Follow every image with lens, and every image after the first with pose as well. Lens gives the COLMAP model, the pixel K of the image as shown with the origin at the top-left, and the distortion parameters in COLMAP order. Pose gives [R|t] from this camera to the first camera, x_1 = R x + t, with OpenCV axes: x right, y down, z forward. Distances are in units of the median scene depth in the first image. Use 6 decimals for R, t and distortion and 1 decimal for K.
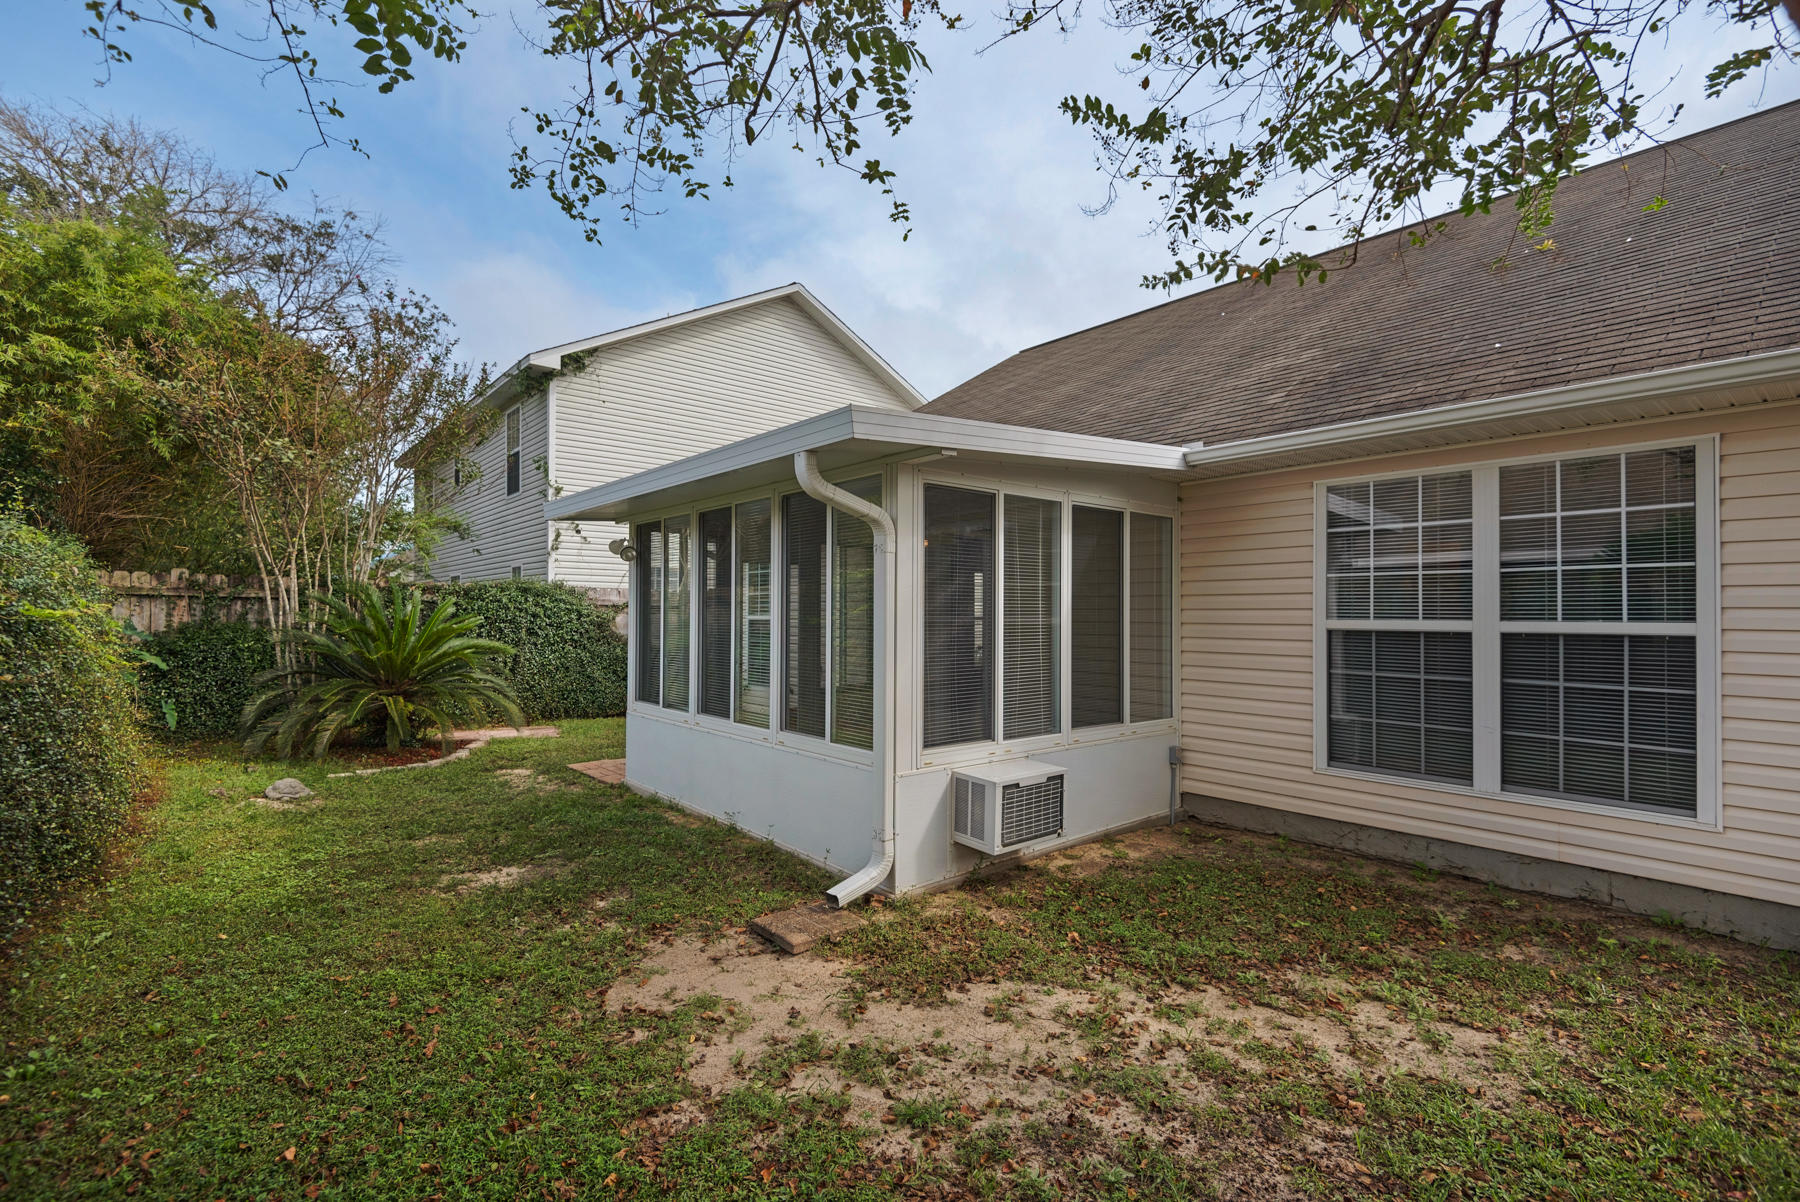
lens RADIAL K [[814.3, 0, 898.3], [0, 814.3, 601.5], [0, 0, 1]] dist [0.003193, -0.000627]
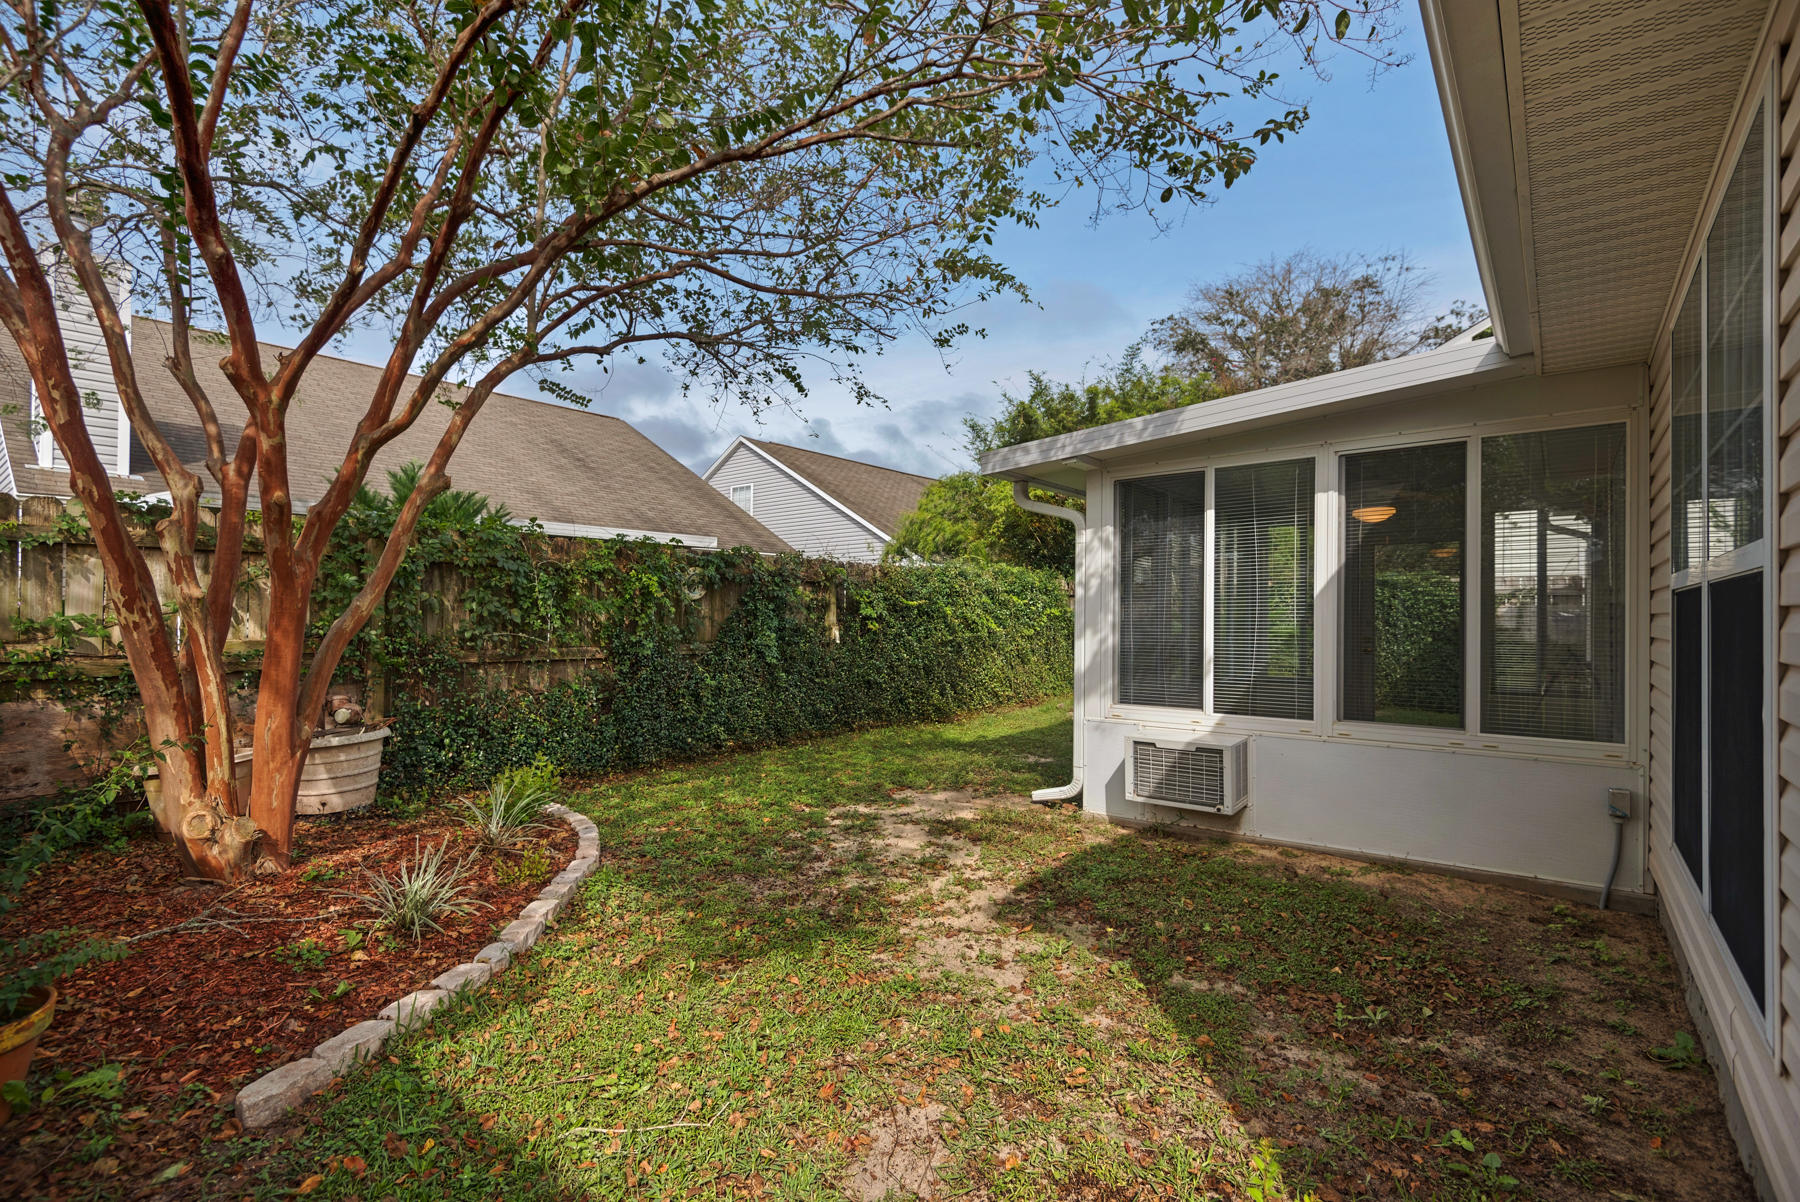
lens RADIAL K [[814.3, 0, 896.4], [0, 814.3, 616.4], [0, 0, 1]] dist [0.003193, -0.000627]
pose [[0.177371, -0.017778, -0.983984, 1.353868], [0.013245, 0.999789, -0.015676, 0.079211], [0.984055, -0.010253, 0.177569, 0.553558]]
